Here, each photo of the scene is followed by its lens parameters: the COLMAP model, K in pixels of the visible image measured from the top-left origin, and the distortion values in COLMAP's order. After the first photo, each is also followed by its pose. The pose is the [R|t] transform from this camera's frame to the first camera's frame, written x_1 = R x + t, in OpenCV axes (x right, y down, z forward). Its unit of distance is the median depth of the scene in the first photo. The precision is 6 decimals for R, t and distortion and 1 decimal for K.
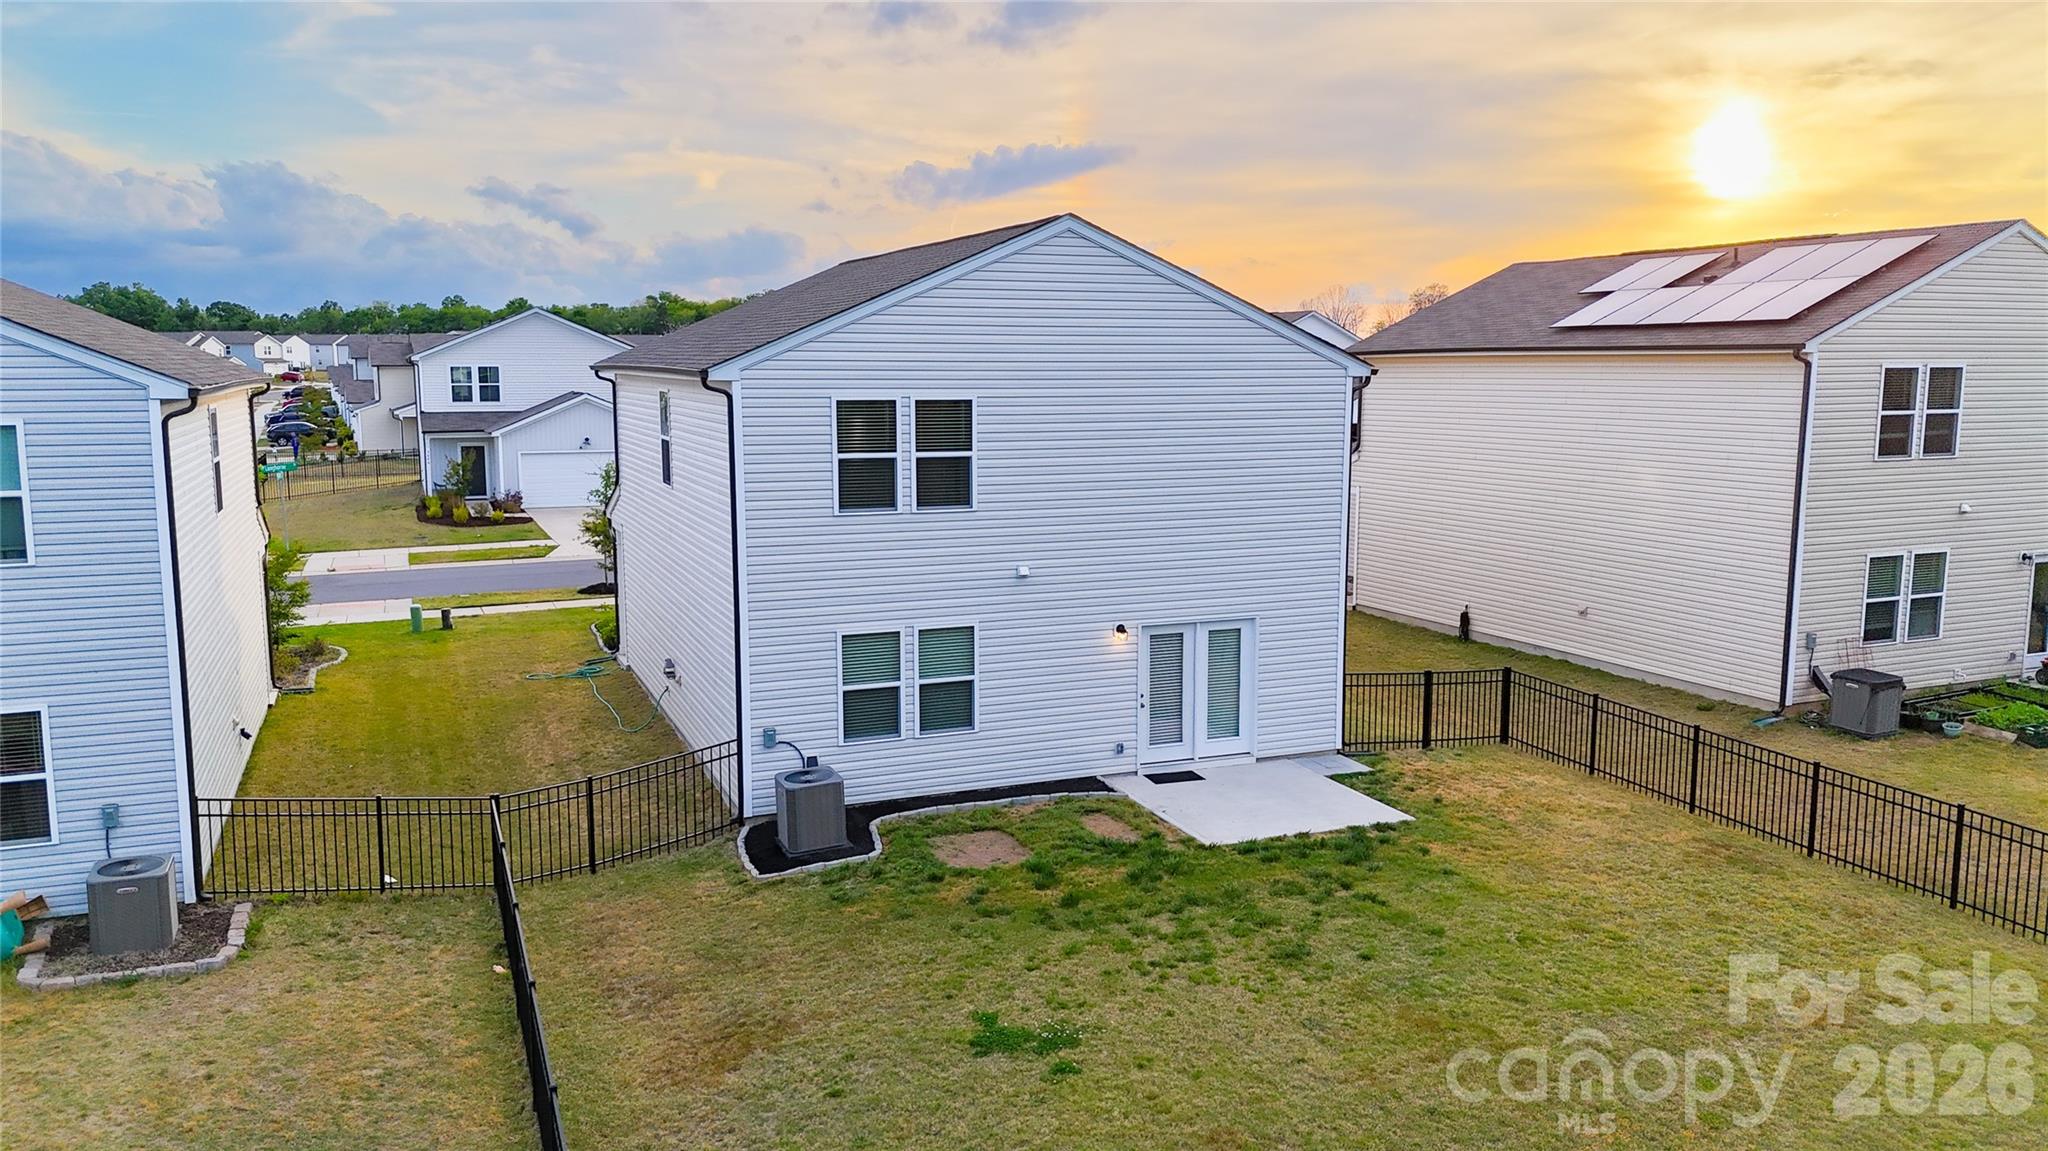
lens RADIAL K [[1536.4, 0, 1038.4], [0, 1536.4, 570.4], [0, 0, 1]] dist [0.061967, -0.051972]
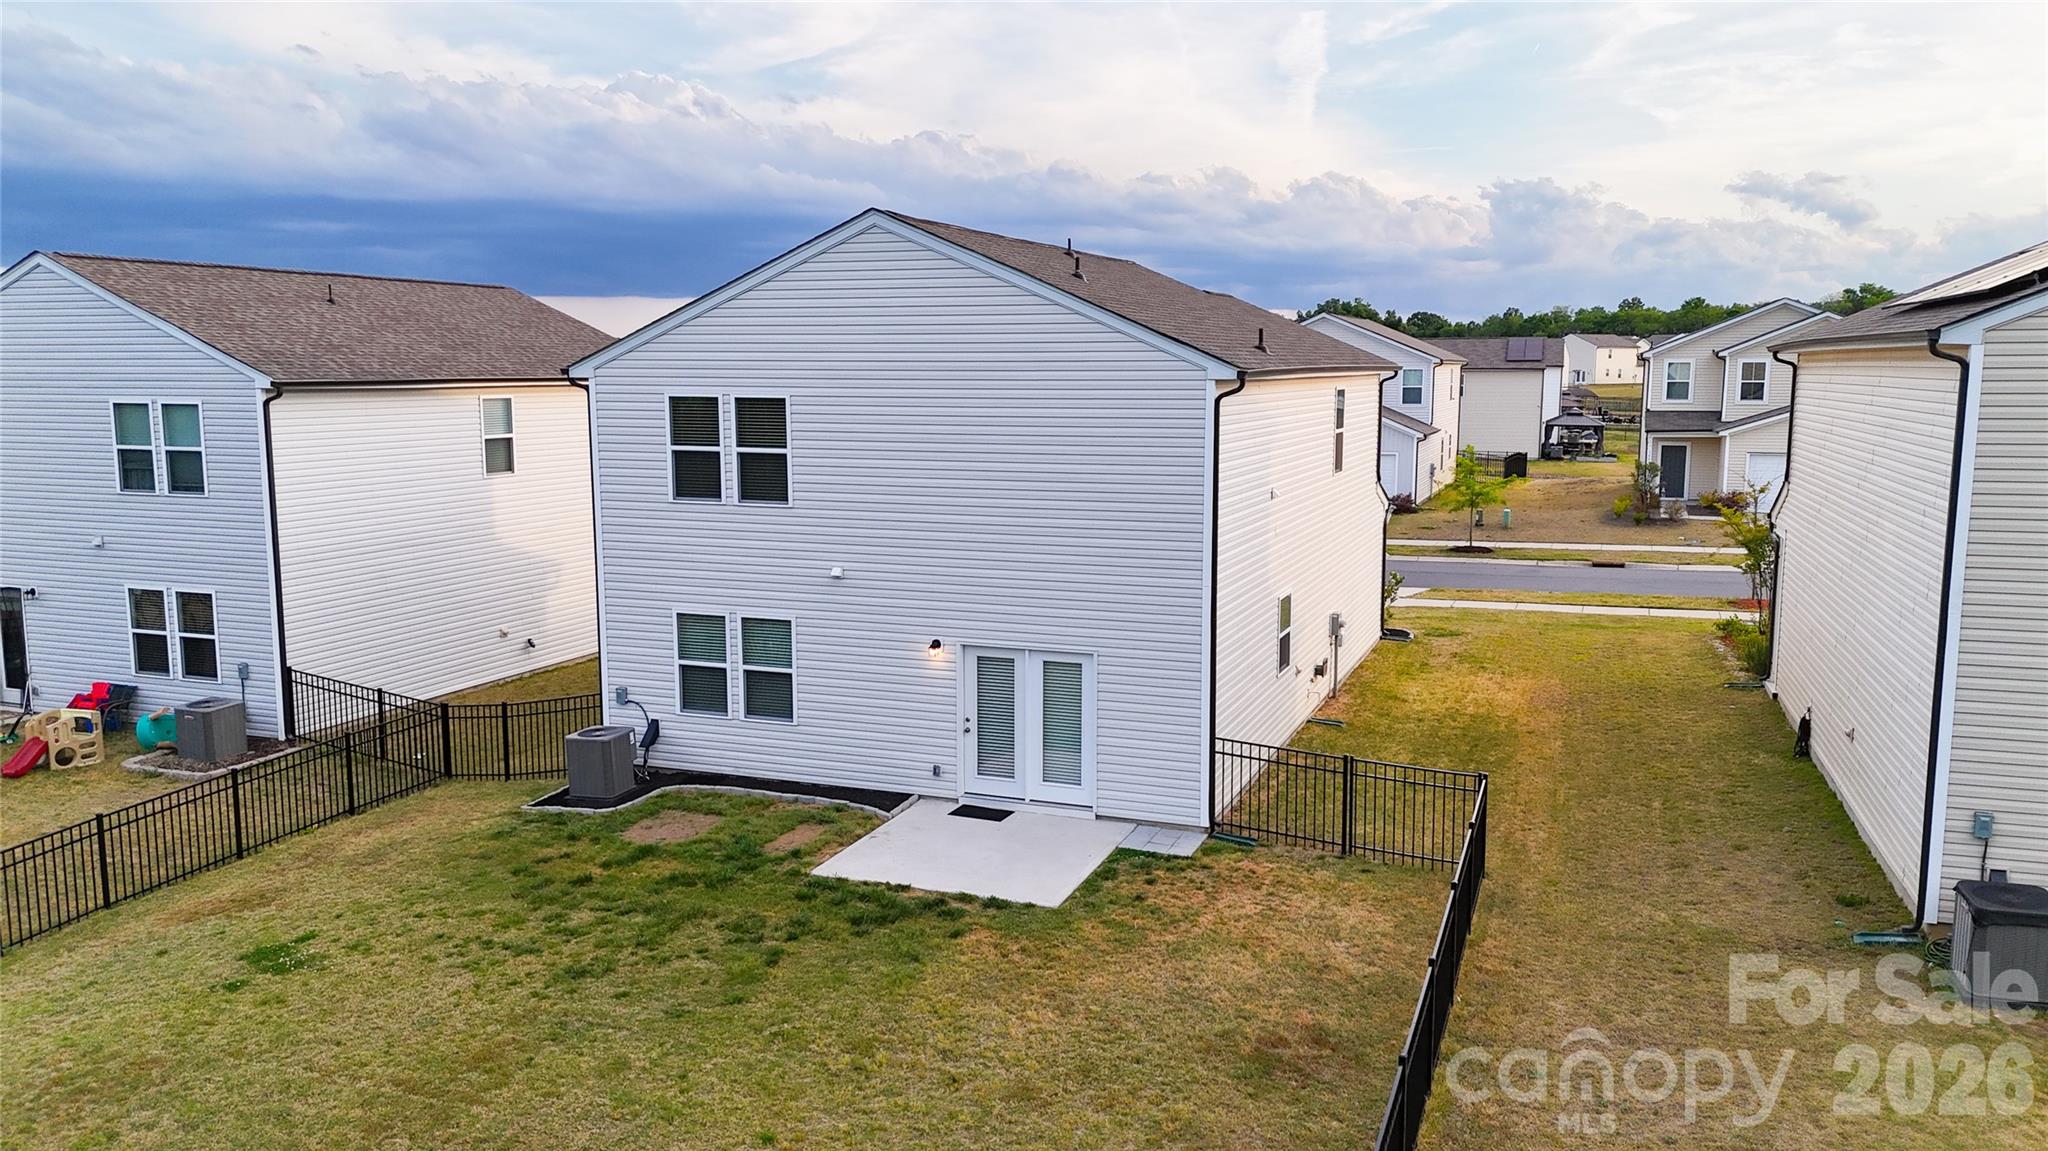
lens RADIAL K [[1536.4, 0, 1022.5], [0, 1536.4, 562.5], [0, 0, 1]] dist [0.061967, -0.051972]
pose [[0.715160, 0.088048, -0.693393, 0.727348], [-0.093085, 0.995195, 0.030364, -0.044507], [0.692735, 0.042829, 0.719919, 0.347194]]
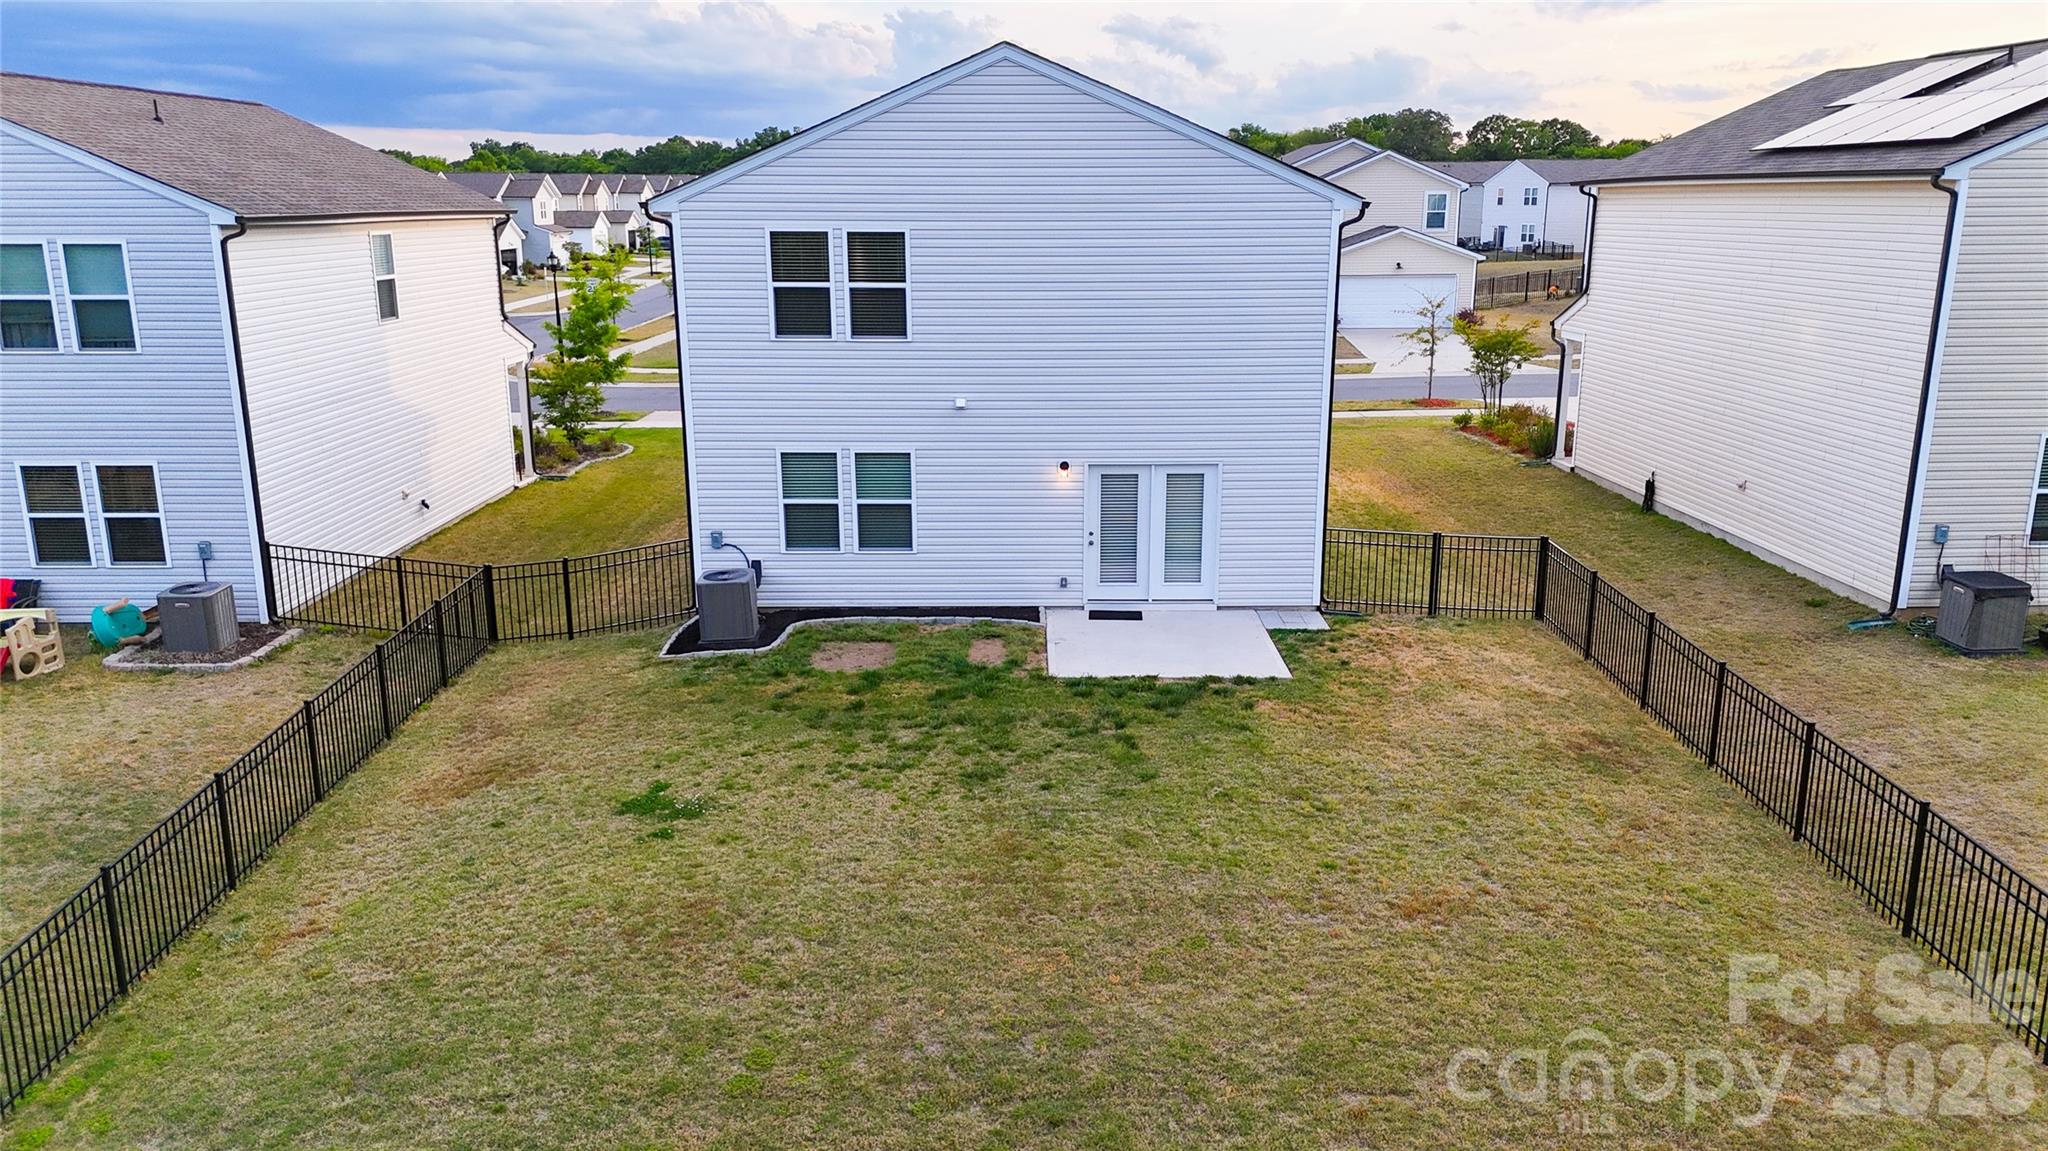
lens RADIAL K [[1536.4, 0, 1031.1], [0, 1536.4, 584.5], [0, 0, 1]] dist [0.061967, -0.051972]
pose [[0.923078, 0.092385, -0.373351, 0.410979], [-0.050252, 0.991371, 0.121070, -0.005297], [0.381315, -0.092995, 0.919756, 0.049600]]
